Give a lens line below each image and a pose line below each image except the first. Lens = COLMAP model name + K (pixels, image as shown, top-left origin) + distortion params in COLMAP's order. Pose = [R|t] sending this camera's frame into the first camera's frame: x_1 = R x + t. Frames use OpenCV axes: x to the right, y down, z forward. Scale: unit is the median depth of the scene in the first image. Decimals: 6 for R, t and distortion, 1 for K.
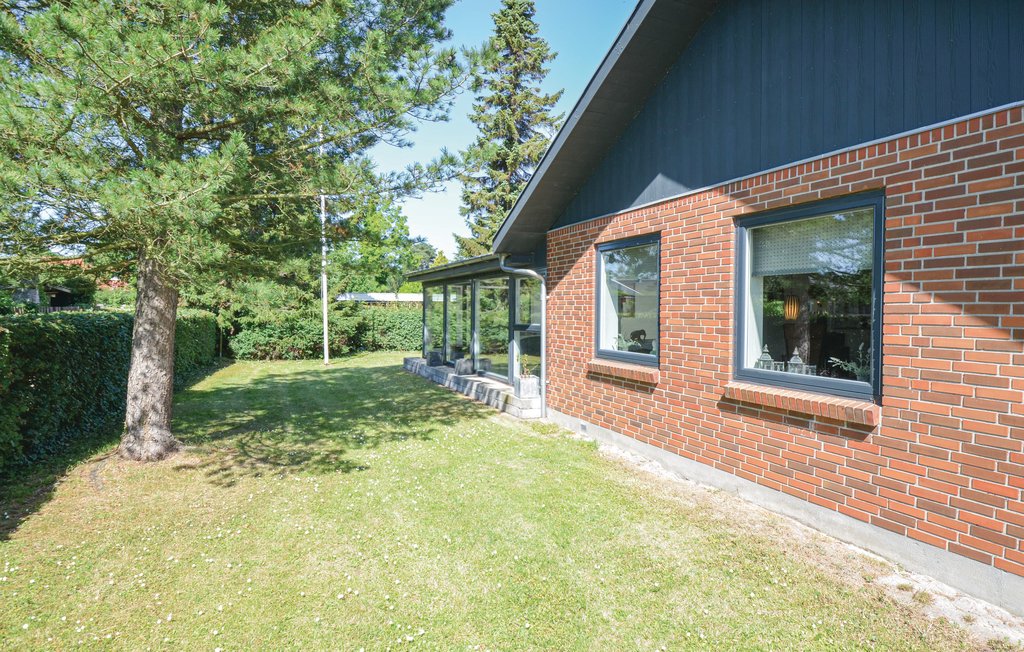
lens RADIAL K [[564.7, 0, 512.7], [0, 564.7, 327.5], [0, 0, 1]] dist [0.029091, -0.000785]
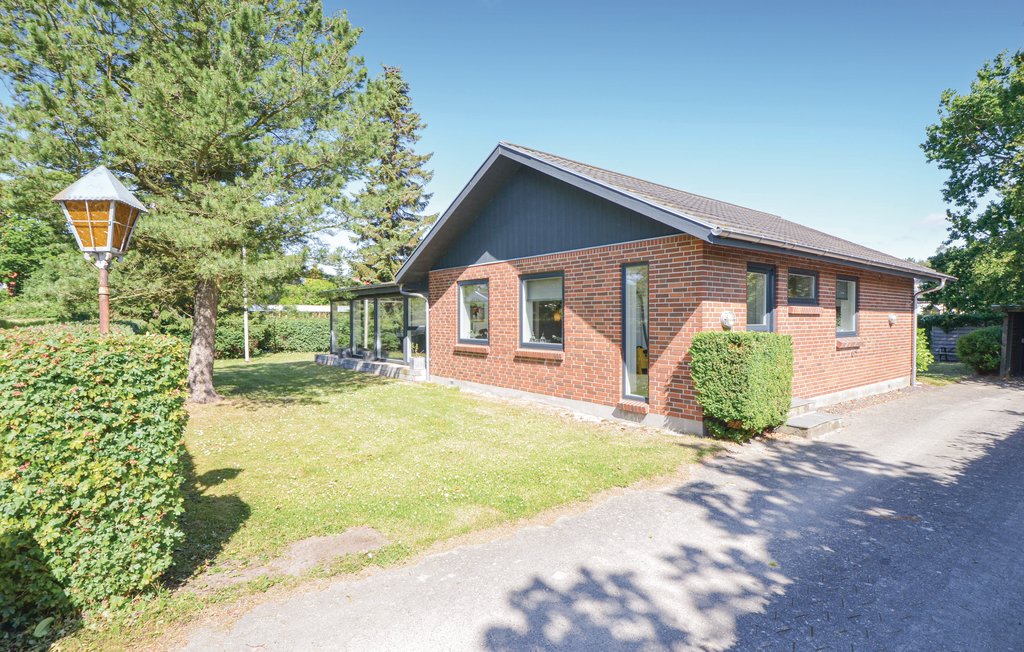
lens RADIAL K [[538.9, 0, 515.2], [0, 538.9, 330.1], [0, 0, 1]] dist [-0.054030, -0.003048]
pose [[0.969071, -0.011835, 0.246498, -0.099491], [0.014016, 0.999877, -0.007099, 0.025692], [-0.246383, 0.010334, 0.969117, -0.709857]]
